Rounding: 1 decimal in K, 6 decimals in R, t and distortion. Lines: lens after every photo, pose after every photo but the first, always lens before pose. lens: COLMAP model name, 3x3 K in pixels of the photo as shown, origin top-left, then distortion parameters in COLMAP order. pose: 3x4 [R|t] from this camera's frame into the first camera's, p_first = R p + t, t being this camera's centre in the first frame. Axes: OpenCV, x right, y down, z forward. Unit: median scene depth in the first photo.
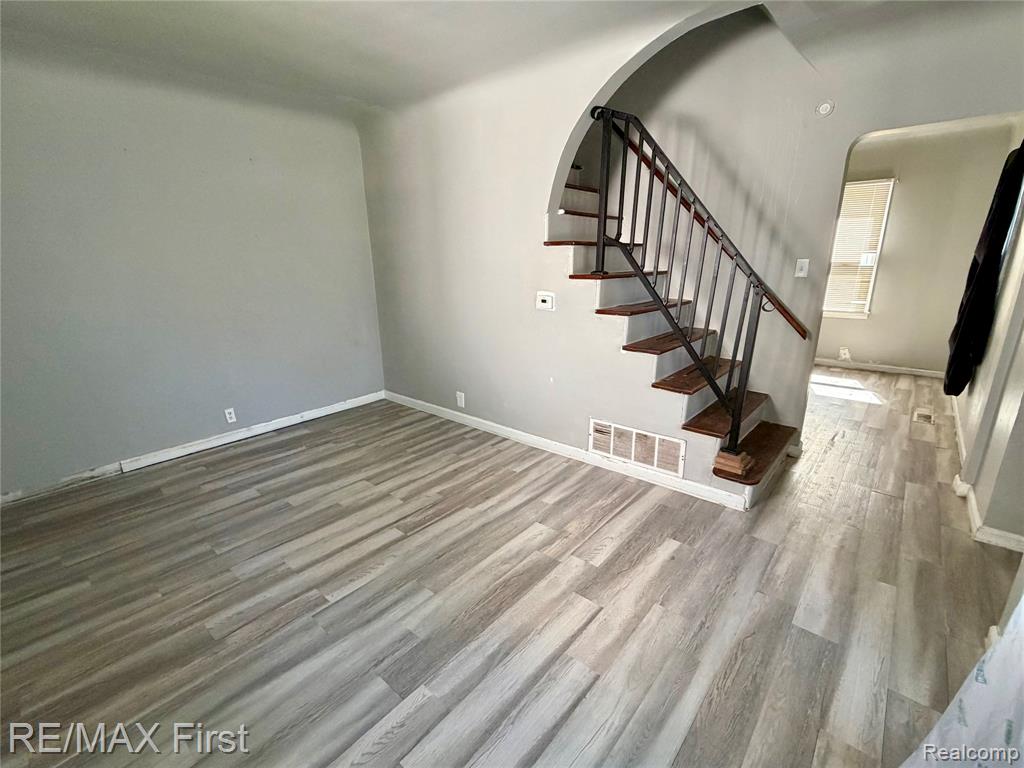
lens RADIAL K [[459.1, 0, 510.5], [0, 459.1, 380.3], [0, 0, 1]] dist [-0.004087, -0.000293]
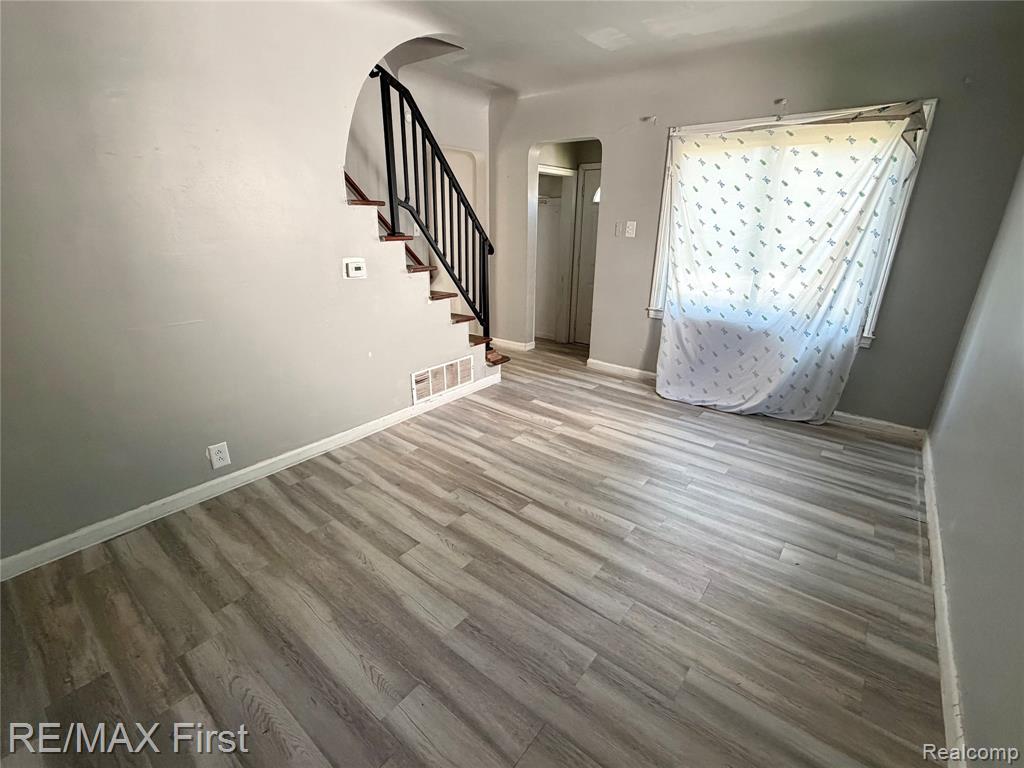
lens RADIAL K [[459.1, 0, 512.2], [0, 459.1, 381.6], [0, 0, 1]] dist [-0.004087, -0.000293]
pose [[-0.034708, -0.316649, 0.947908, -0.910665], [0.261582, 0.912535, 0.314410, -0.187081], [-0.964557, 0.258868, 0.051157, 0.777147]]
